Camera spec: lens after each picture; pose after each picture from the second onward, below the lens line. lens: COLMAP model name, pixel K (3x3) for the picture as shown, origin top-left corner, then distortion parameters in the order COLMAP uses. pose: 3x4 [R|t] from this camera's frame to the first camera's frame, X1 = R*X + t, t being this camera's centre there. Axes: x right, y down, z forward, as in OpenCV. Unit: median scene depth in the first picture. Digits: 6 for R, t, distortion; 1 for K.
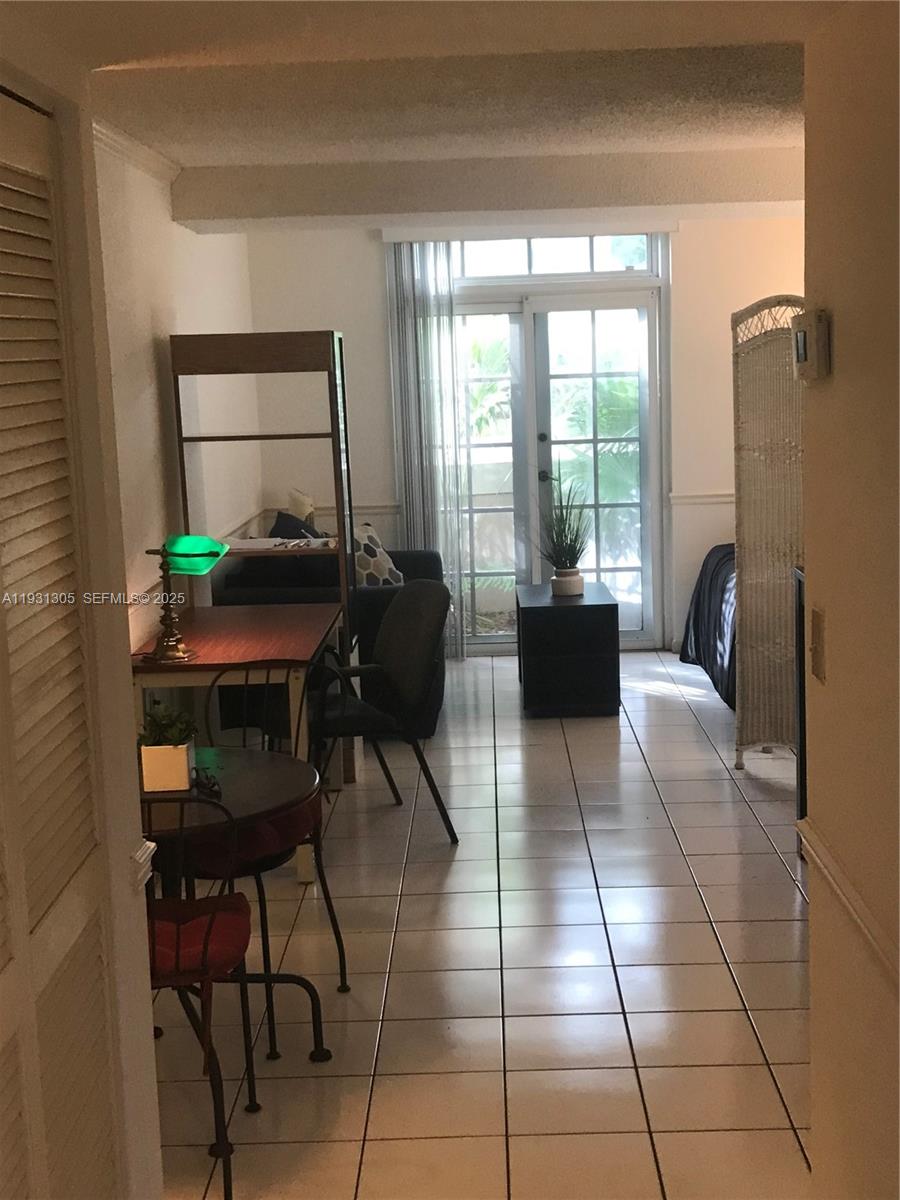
lens RADIAL K [[1583.2, 0, 450.0], [0, 1583.2, 600.0], [0, 0, 1]] dist [0.069274, -0.004164]
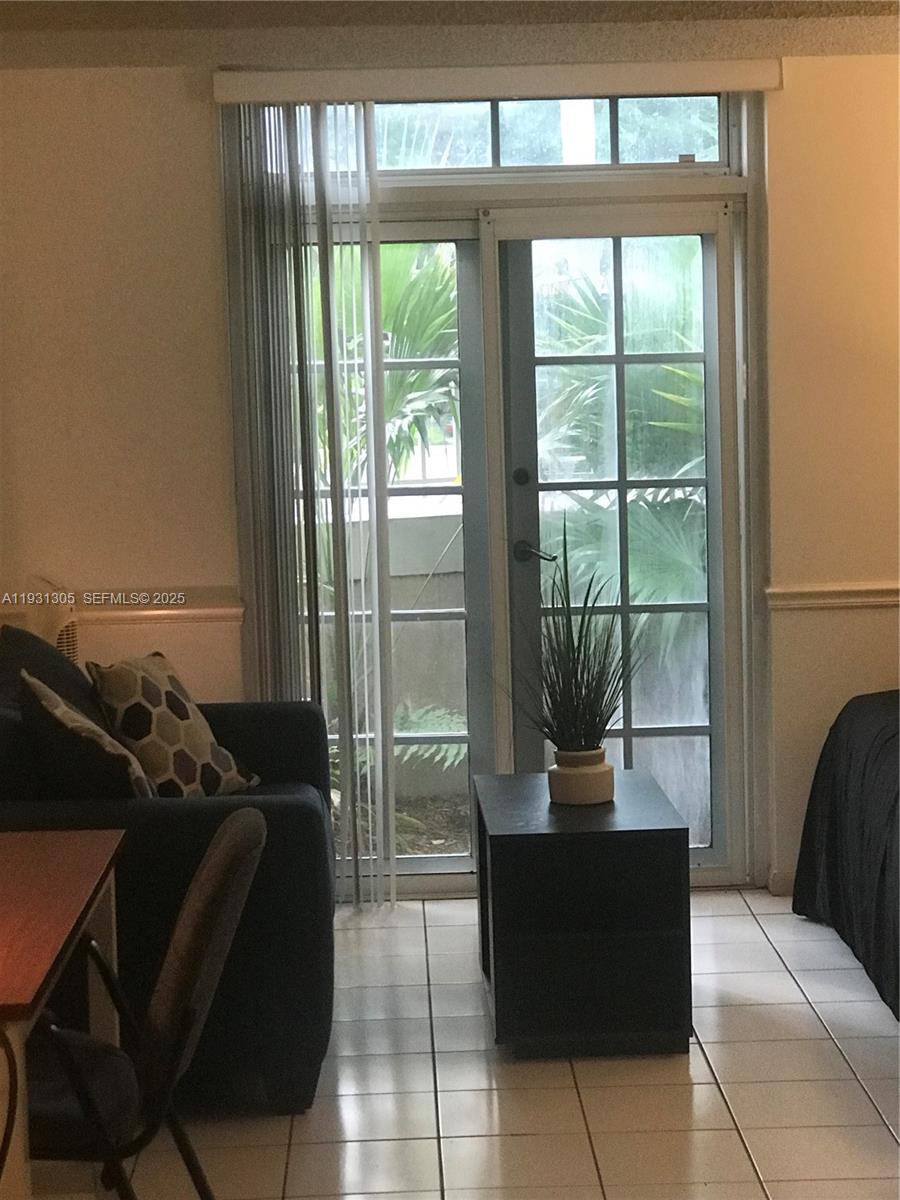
lens RADIAL K [[2433.6, 0, 447.7], [0, 2433.6, 573.9], [0, 0, 1]] dist [-0.058959, 0.245834]
pose [[0.998890, 0.003205, 0.046998, -0.003090], [-0.000902, 0.998801, -0.048951, -0.033387], [-0.047099, 0.048854, 0.997695, 0.216335]]
